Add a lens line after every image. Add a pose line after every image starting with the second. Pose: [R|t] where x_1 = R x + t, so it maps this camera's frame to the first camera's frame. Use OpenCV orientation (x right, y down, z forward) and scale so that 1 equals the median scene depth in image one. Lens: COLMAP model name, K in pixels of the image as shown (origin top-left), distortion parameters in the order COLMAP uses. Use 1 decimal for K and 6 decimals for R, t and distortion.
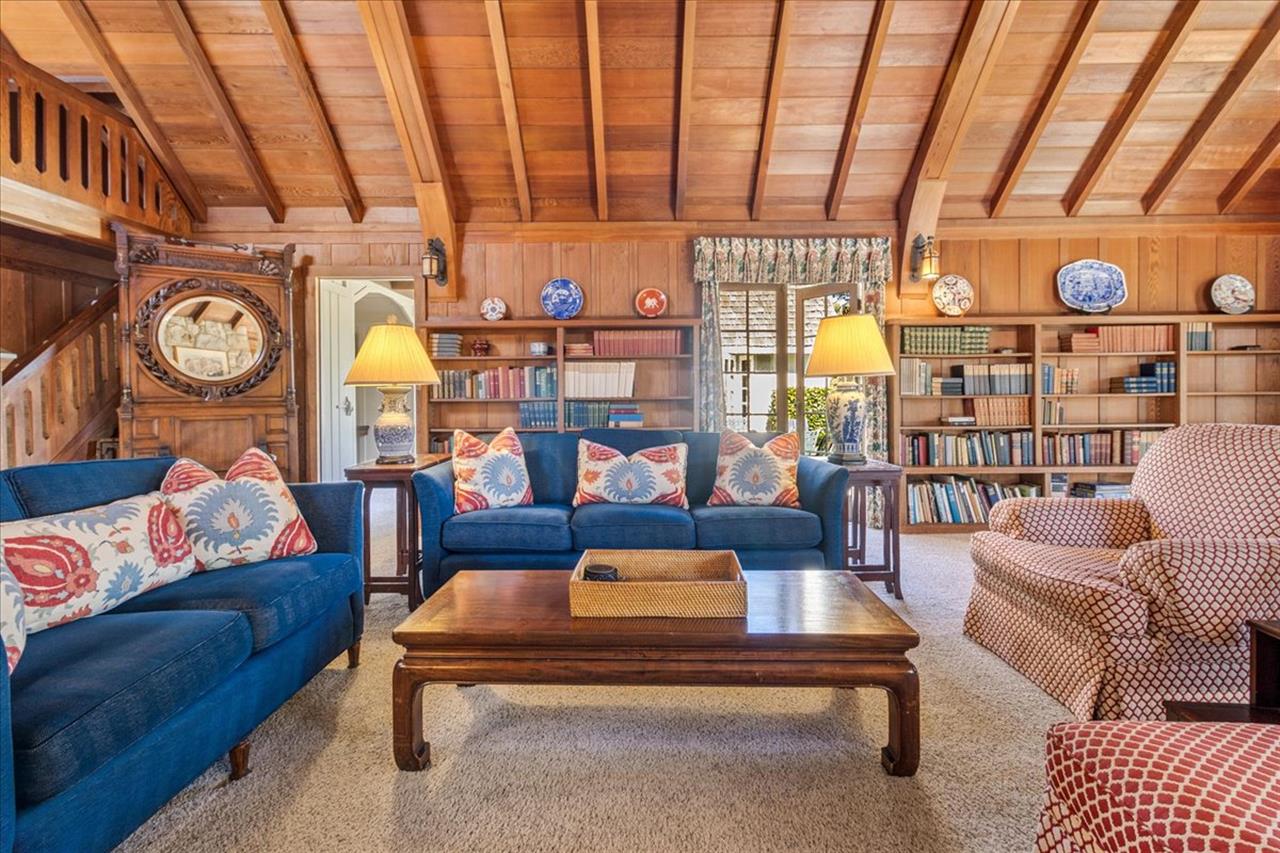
lens RADIAL K [[590.6, 0, 640.4], [0, 590.6, 404.3], [0, 0, 1]] dist [0.006238, 0.001187]
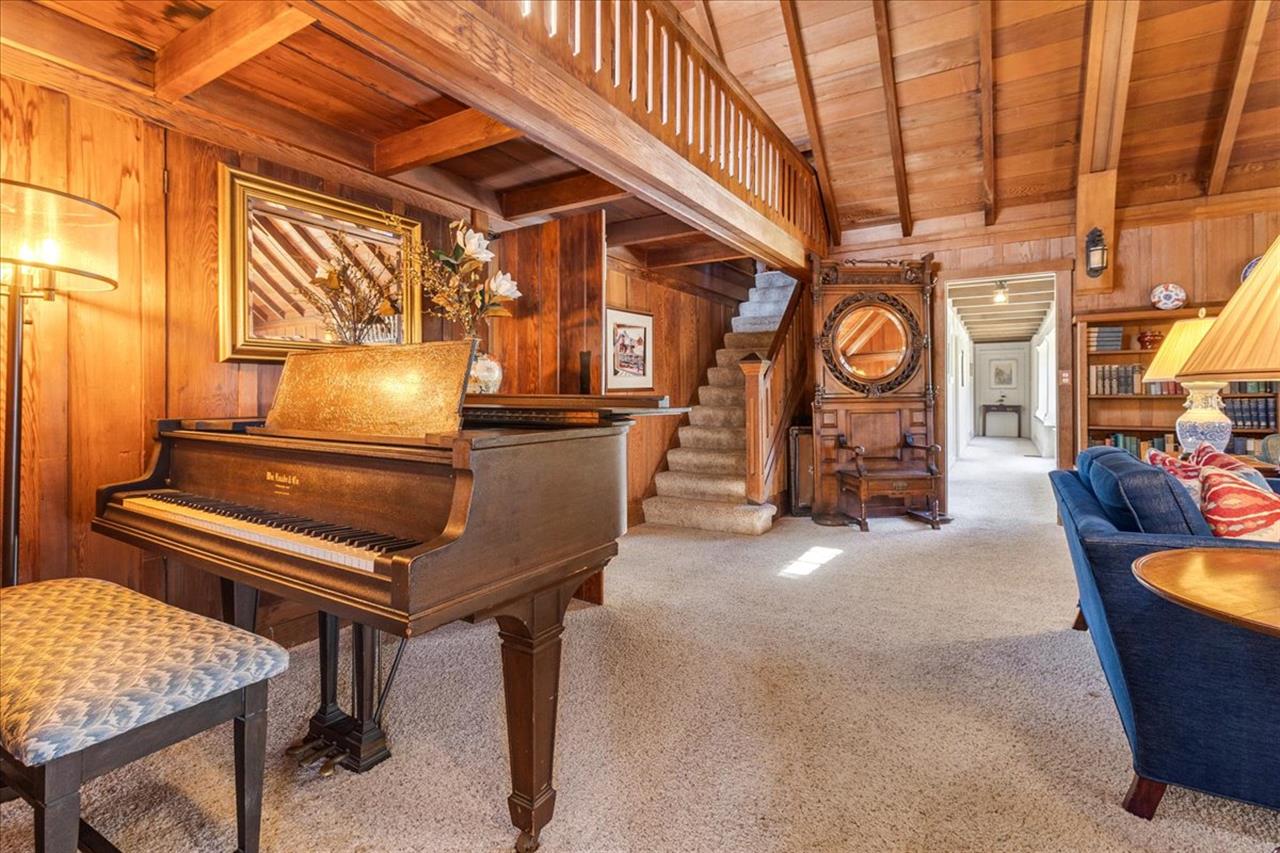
lens RADIAL K [[591.1, 0, 637.9], [0, 591.1, 392.0], [0, 0, 1]] dist [0.000684, 0.000641]
pose [[0.848931, -0.002184, -0.528499, -0.467629], [-0.005964, 0.999888, -0.013714, 0.003681], [0.528470, 0.014794, 0.848823, -0.208684]]
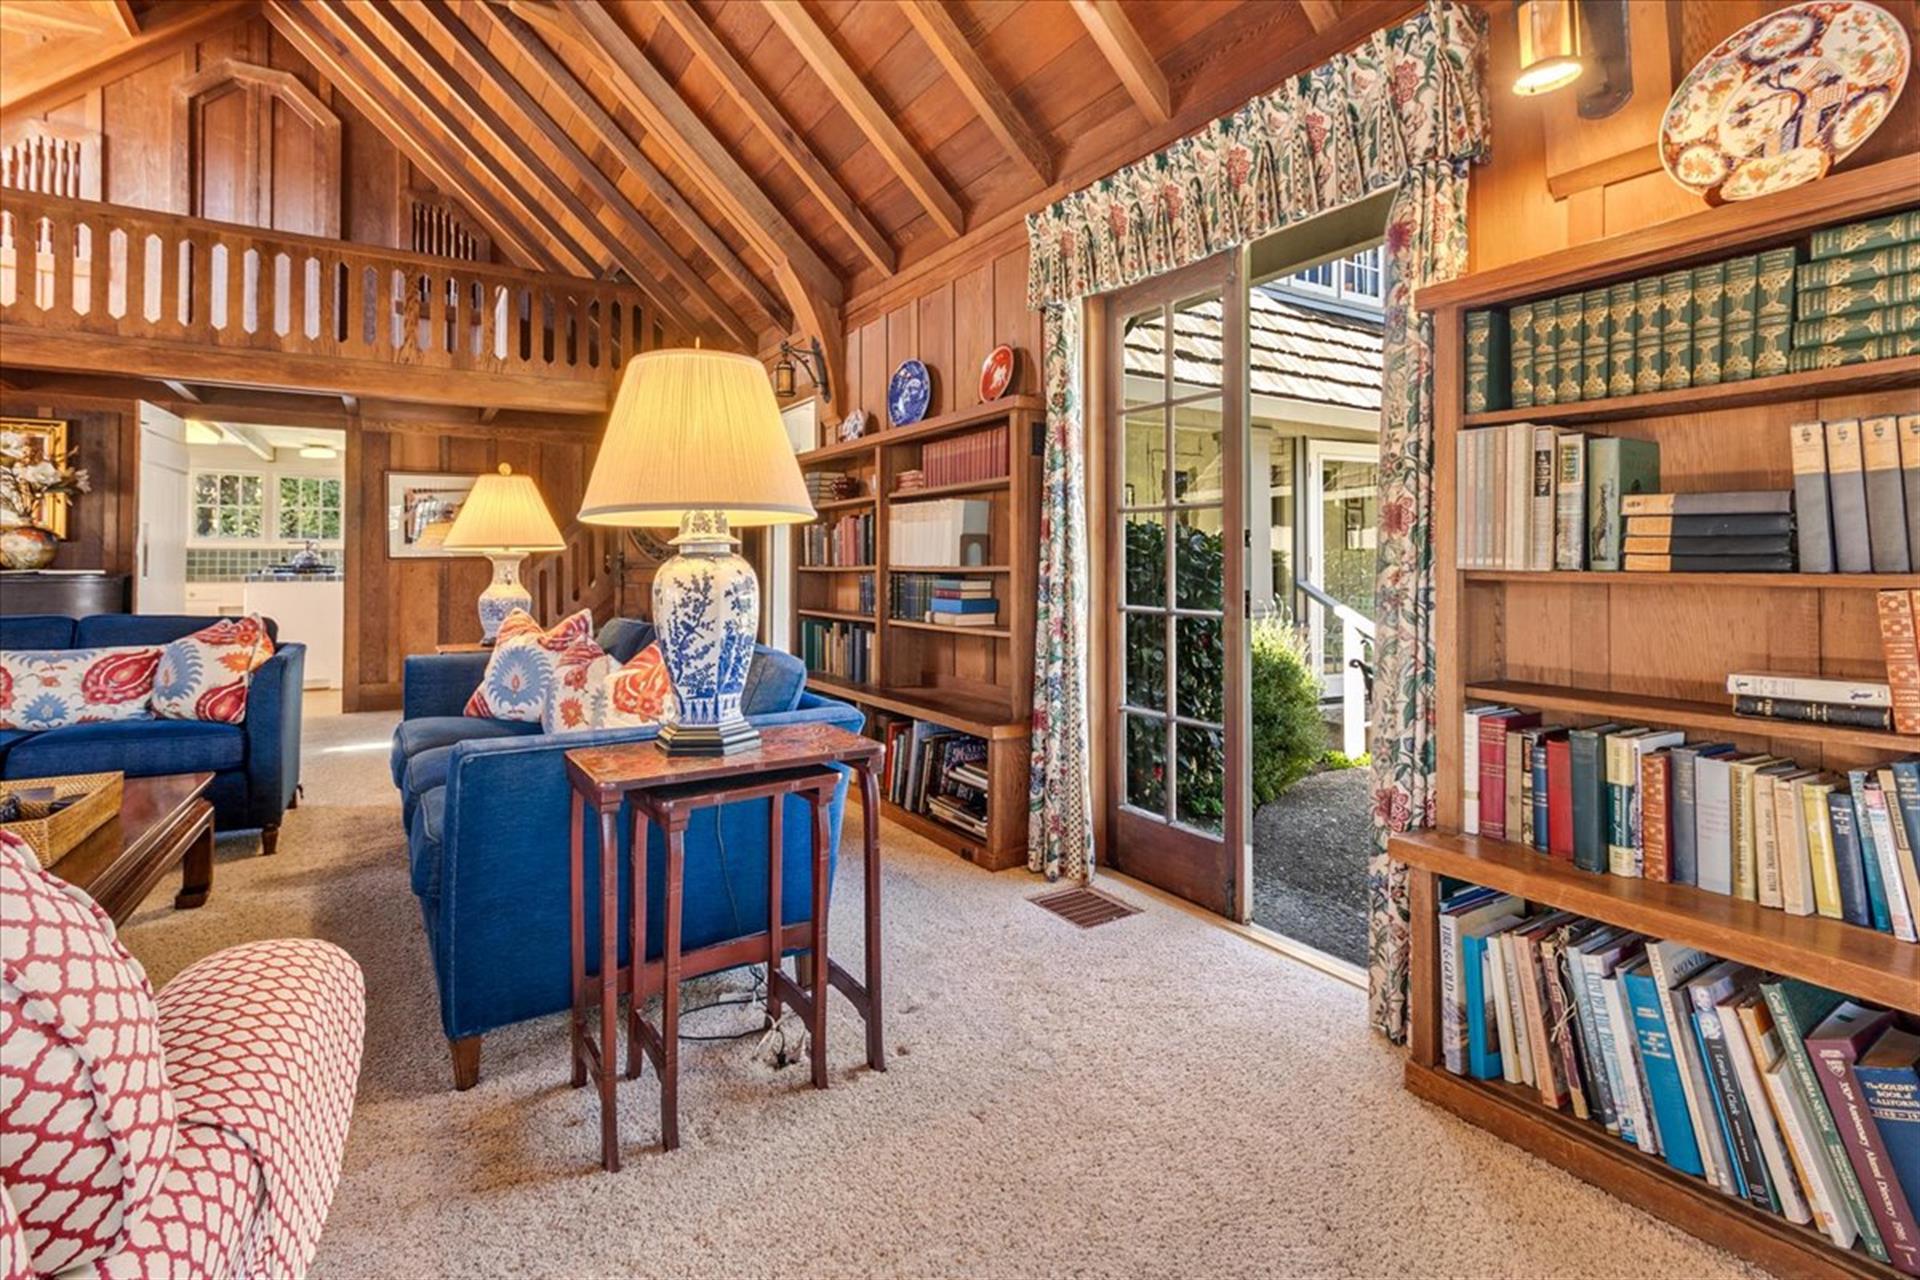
lens RADIAL K [[902.2, 0, 960.7], [0, 902.2, 556.6], [0, 0, 1]] dist [0.001181, 0.000182]
pose [[0.533797, -0.000849, -0.845612, 0.655738], [-0.015718, 0.999817, -0.010925, -0.012913], [0.845466, 0.019123, 0.533686, 0.588074]]
